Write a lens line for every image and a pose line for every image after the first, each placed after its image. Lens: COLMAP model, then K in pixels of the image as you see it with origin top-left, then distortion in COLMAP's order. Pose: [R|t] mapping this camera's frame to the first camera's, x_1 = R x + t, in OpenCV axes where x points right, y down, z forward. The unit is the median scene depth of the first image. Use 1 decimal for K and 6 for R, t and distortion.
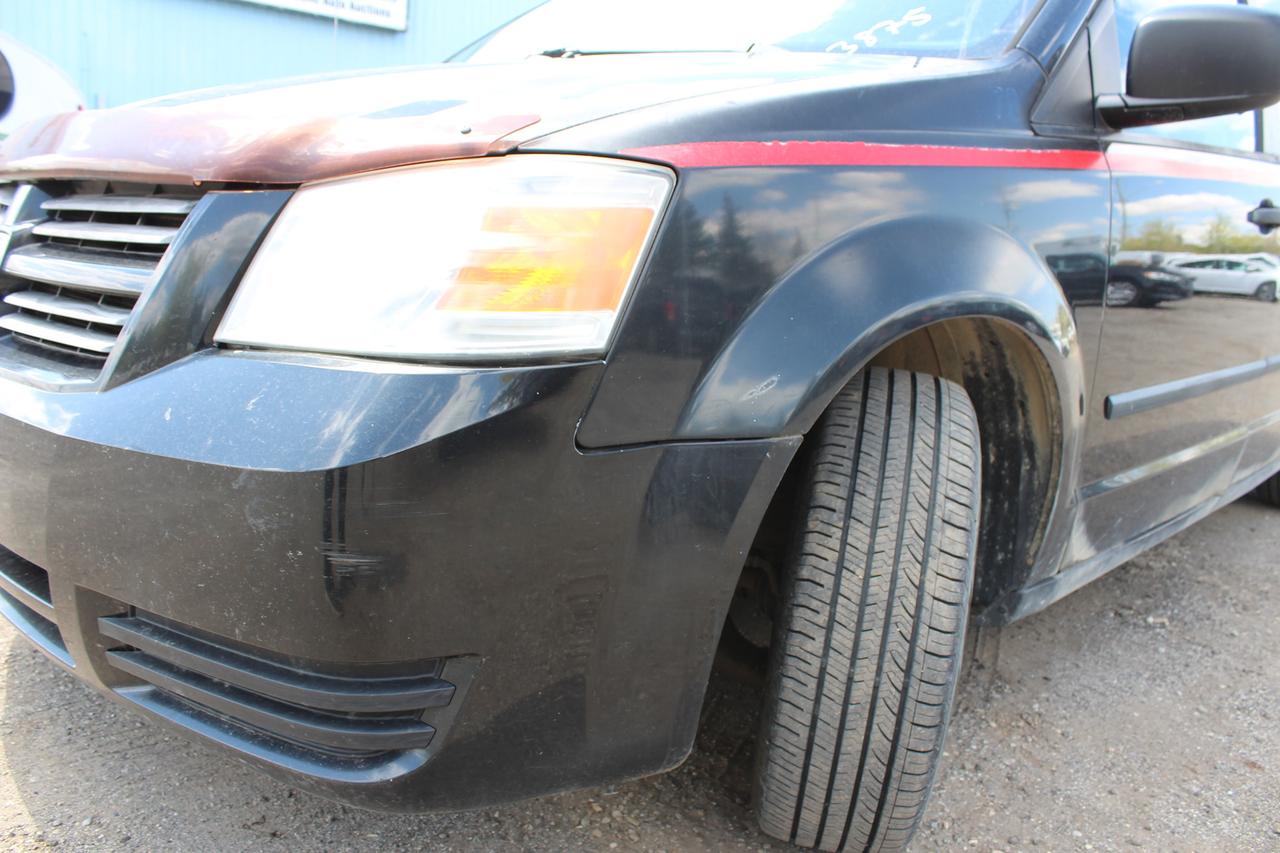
lens RADIAL K [[1042.7, 0, 647.9], [0, 1042.7, 411.1], [0, 0, 1]] dist [-0.179395, 0.146944]
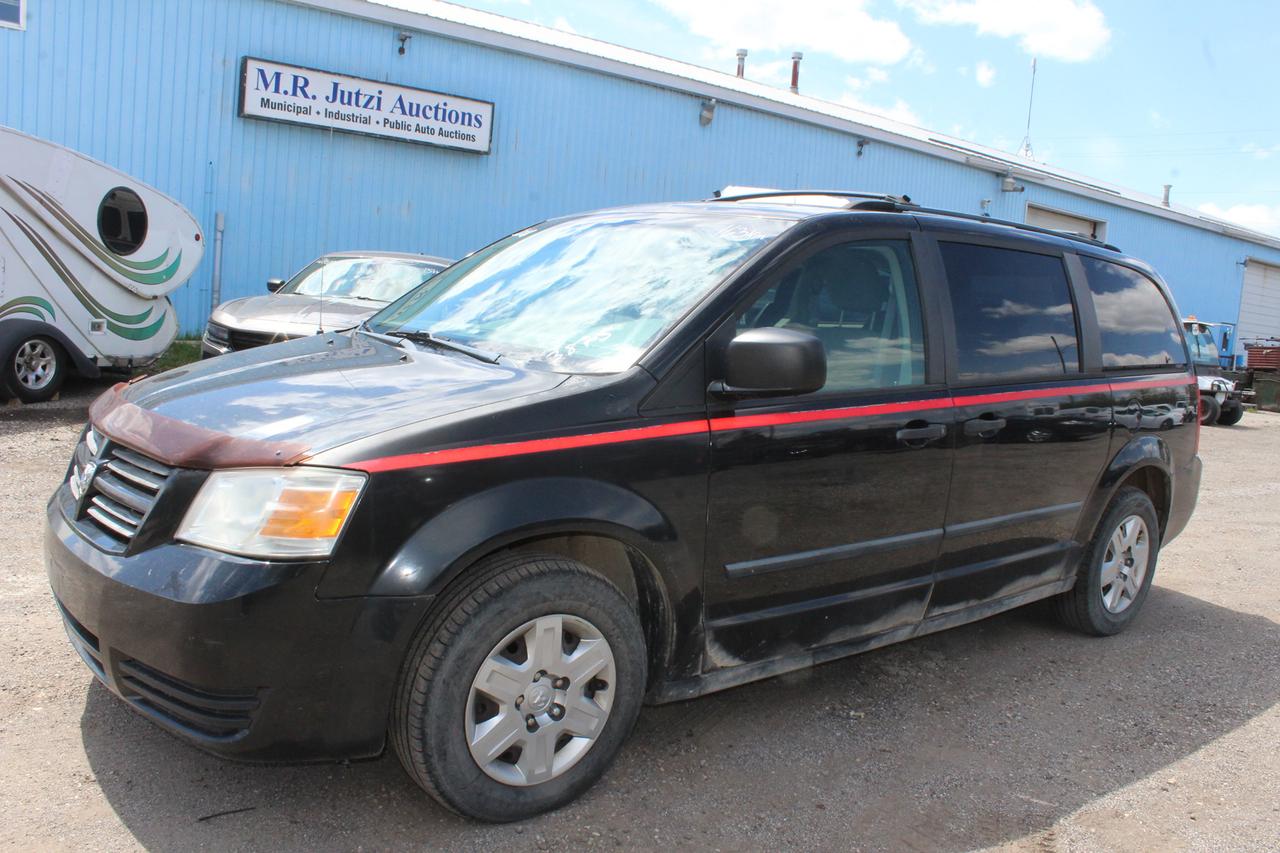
lens RADIAL K [[1042.7, 0, 647.9], [0, 1042.7, 411.1], [0, 0, 1]] dist [-0.179395, 0.146944]
pose [[0.994870, 0.022676, -0.098590, 0.779867], [-0.030669, 0.996297, -0.080328, -0.194166], [0.096403, 0.082940, 0.991881, -1.059897]]
